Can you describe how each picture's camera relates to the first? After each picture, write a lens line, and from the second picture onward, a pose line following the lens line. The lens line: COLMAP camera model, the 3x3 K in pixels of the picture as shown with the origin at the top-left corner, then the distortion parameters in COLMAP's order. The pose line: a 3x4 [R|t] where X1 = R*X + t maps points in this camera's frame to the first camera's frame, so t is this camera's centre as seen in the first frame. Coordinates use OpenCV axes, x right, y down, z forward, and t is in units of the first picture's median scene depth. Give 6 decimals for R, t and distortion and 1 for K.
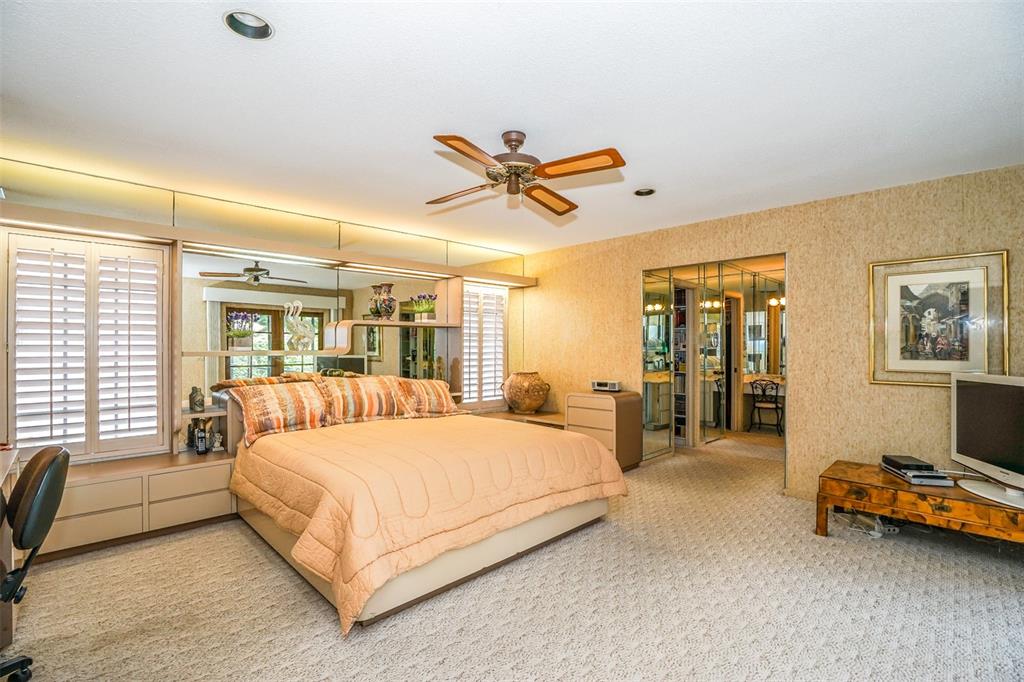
lens RADIAL K [[466.0, 0, 511.9], [0, 466.0, 340.3], [0, 0, 1]] dist [-0.028685, 0.006263]
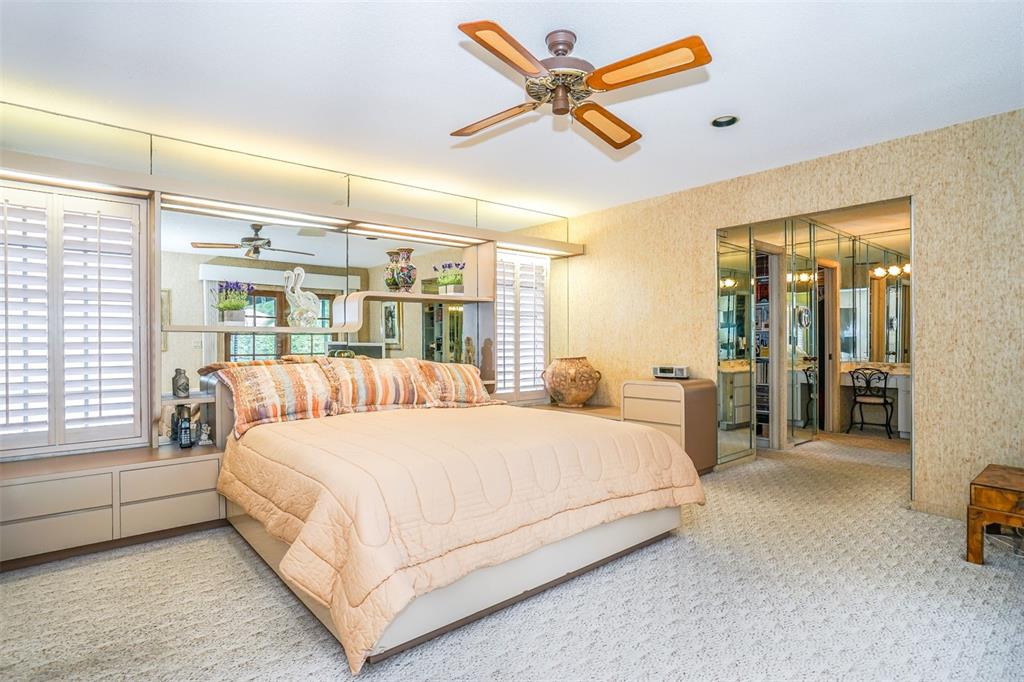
lens RADIAL K [[518.3, 0, 514.4], [0, 518.3, 343.1], [0, 0, 1]] dist [-0.012011, 0.004307]
pose [[0.997816, -0.003804, -0.065940, -0.015311], [0.004288, 0.999965, 0.007195, 0.052637], [0.065910, -0.007462, 0.997798, 0.104169]]
